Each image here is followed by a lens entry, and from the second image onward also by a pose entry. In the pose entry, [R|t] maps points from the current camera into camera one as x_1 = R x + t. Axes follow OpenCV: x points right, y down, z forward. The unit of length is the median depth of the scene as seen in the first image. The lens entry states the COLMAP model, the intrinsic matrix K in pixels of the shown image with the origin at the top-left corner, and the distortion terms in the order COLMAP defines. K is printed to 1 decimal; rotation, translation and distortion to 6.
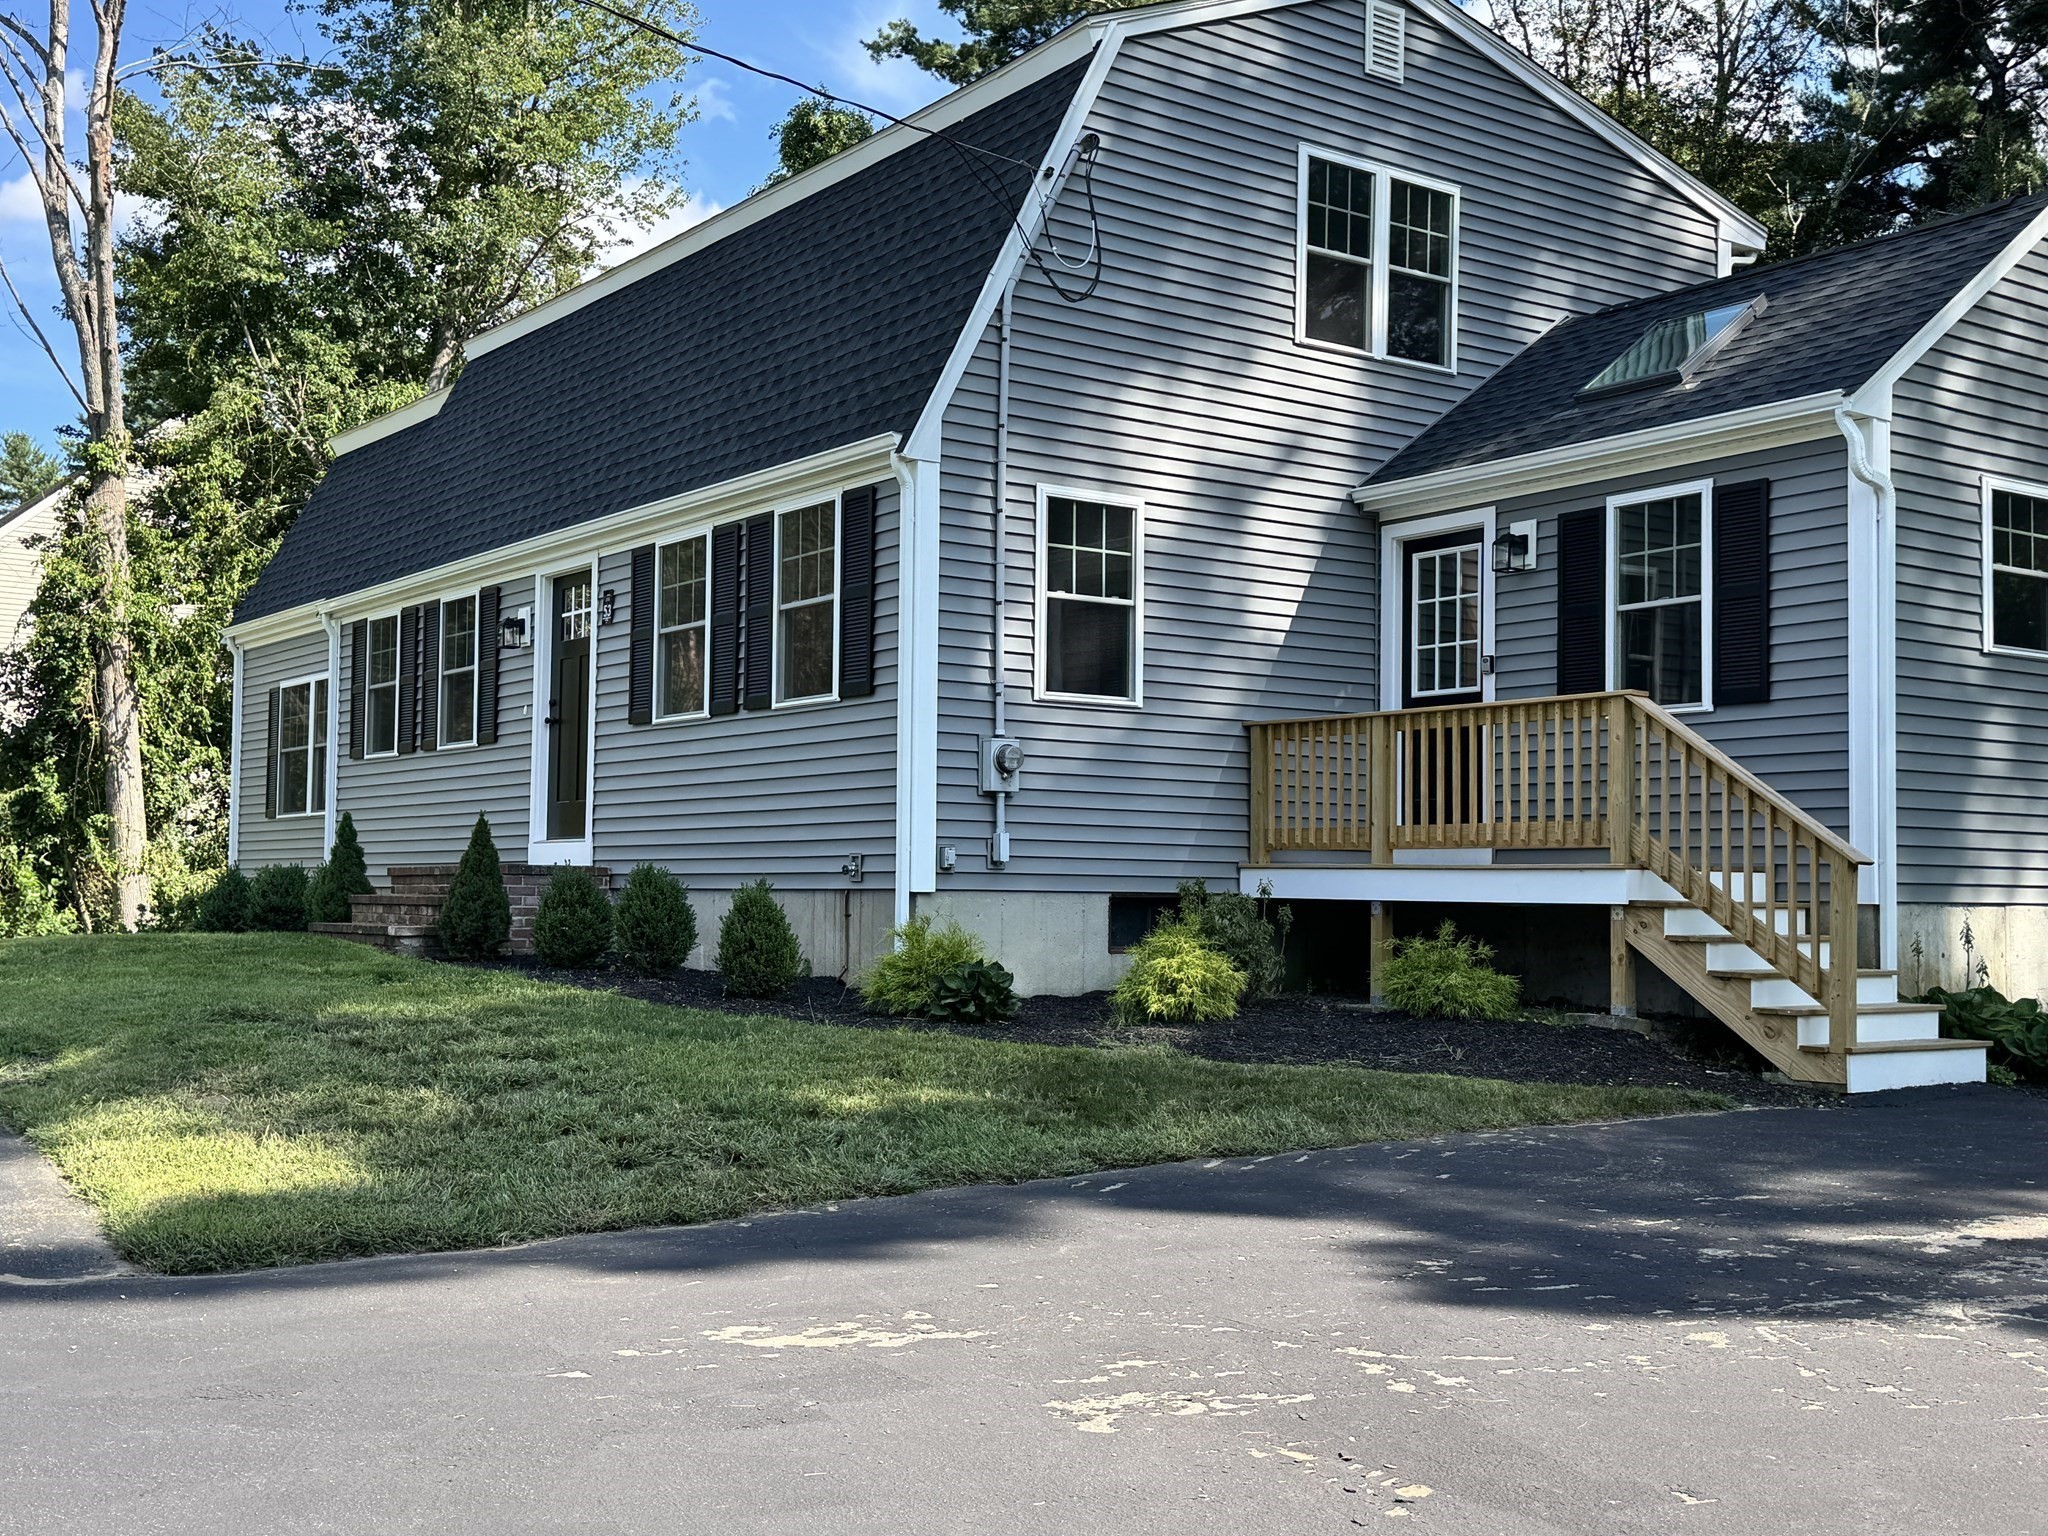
lens RADIAL K [[2213.3, 0, 1024.0], [0, 2213.3, 768.0], [0, 0, 1]] dist [0.328591, -0.000598]
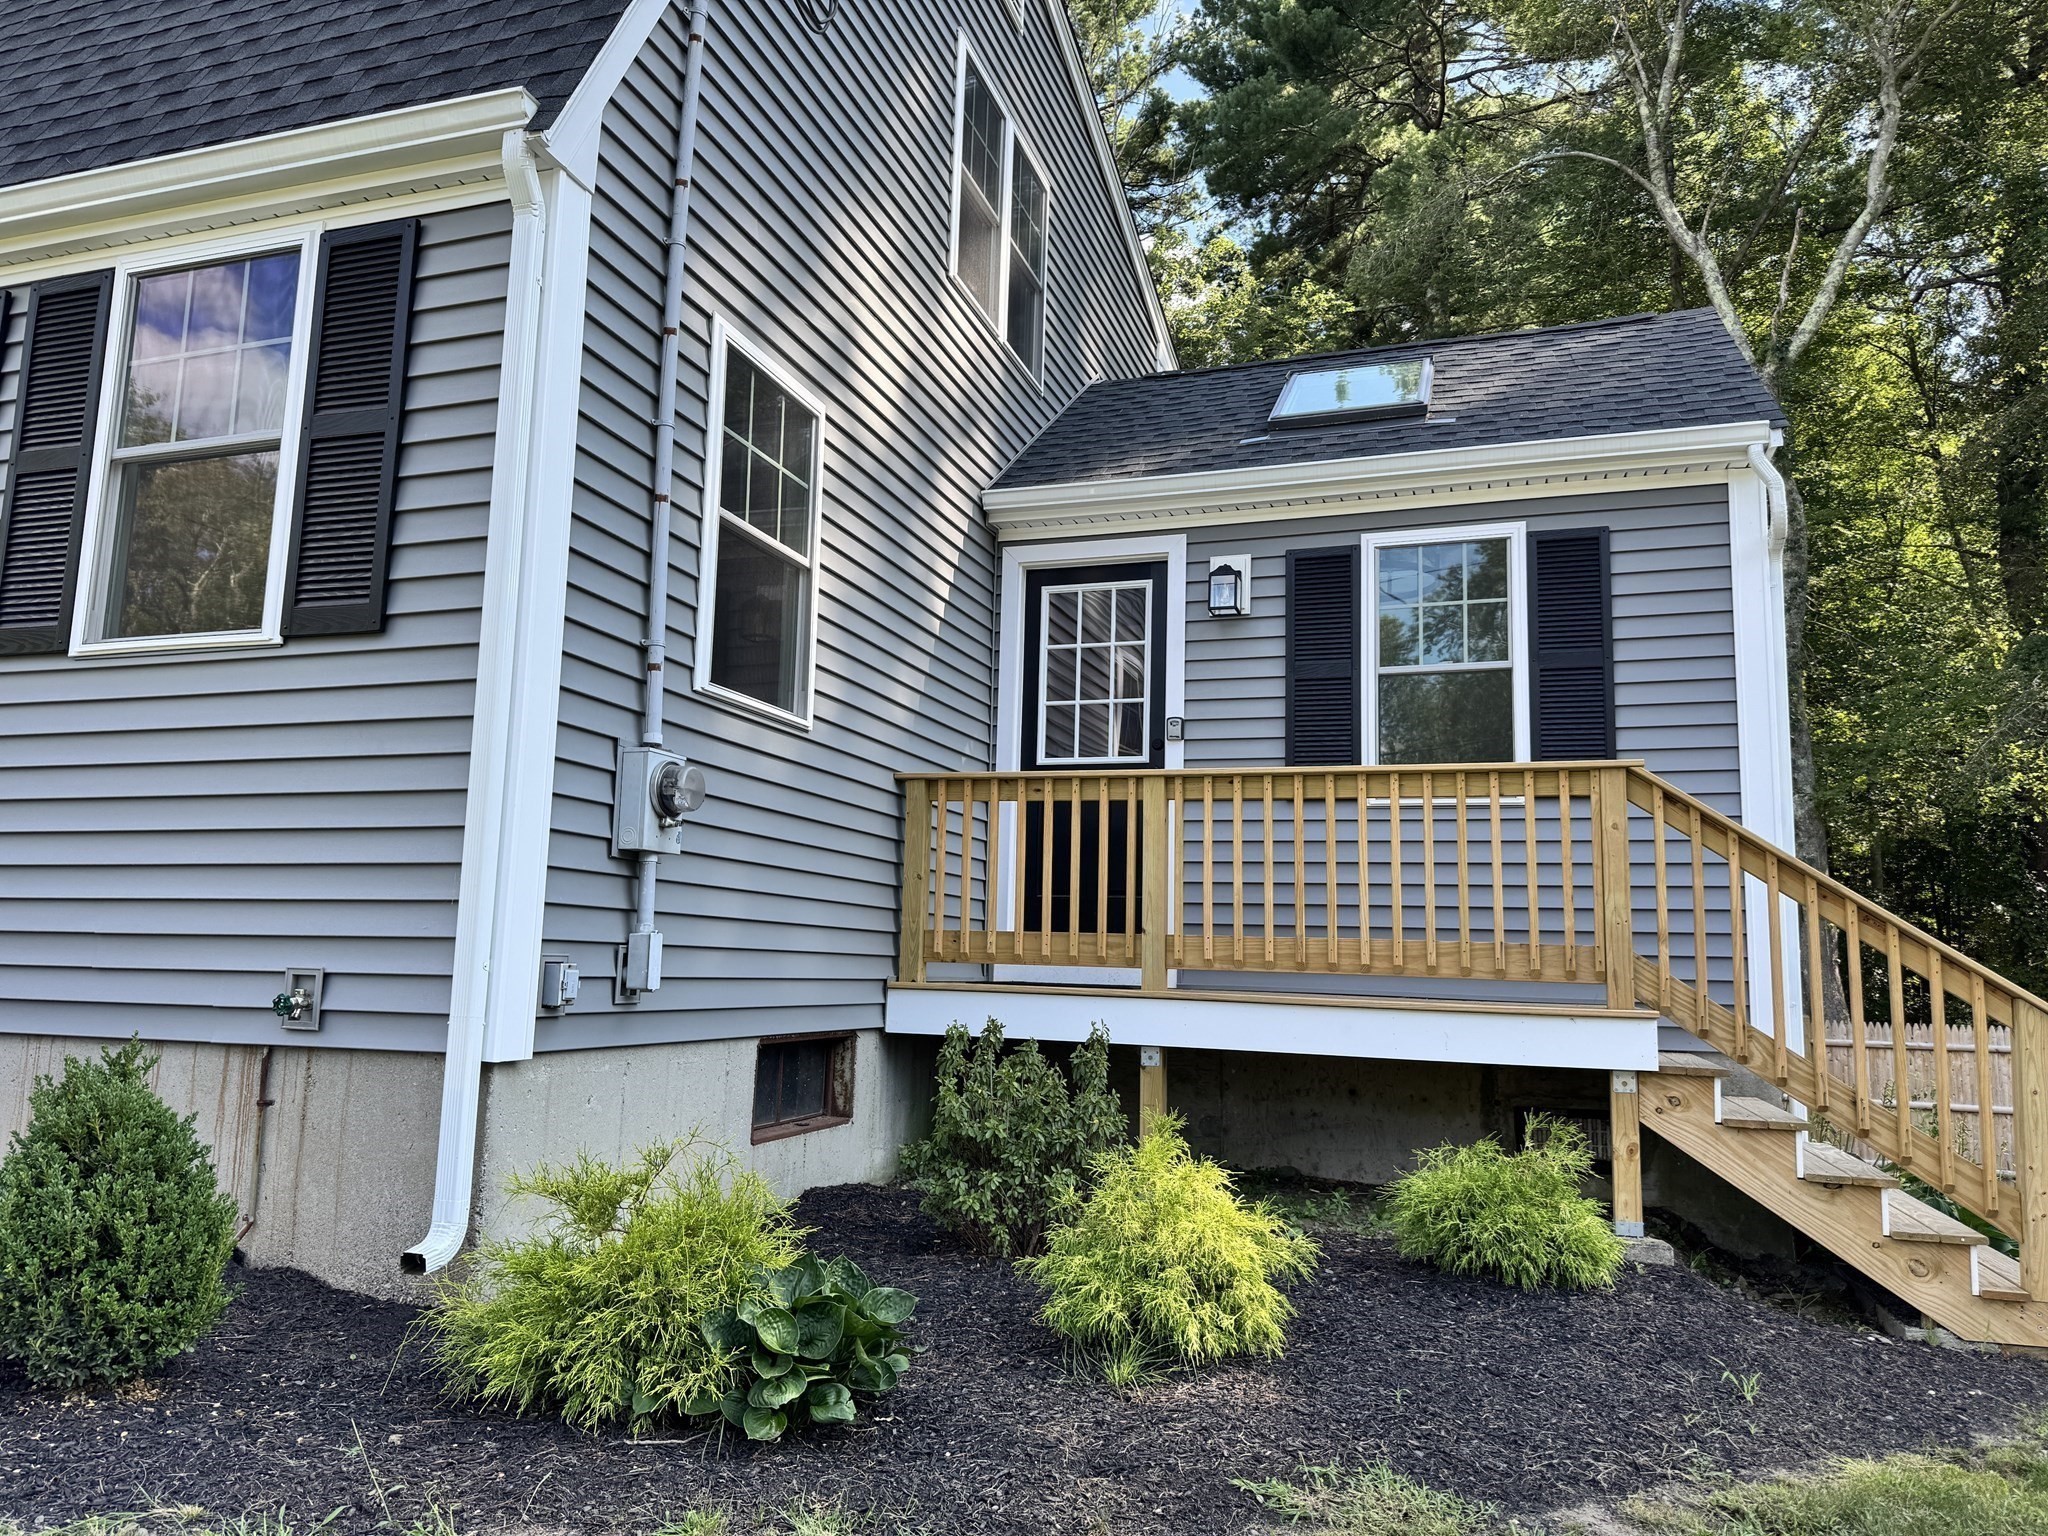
lens RADIAL K [[1433.6, 0, 1024.0], [0, 1433.6, 768.0], [0, 0, 1]] dist [0.079669, -0.070946]
pose [[0.817682, 0.093151, 0.568083, -0.130493], [-0.051831, 0.994726, -0.088505, 0.016132], [-0.573332, 0.042925, 0.818198, 0.665172]]
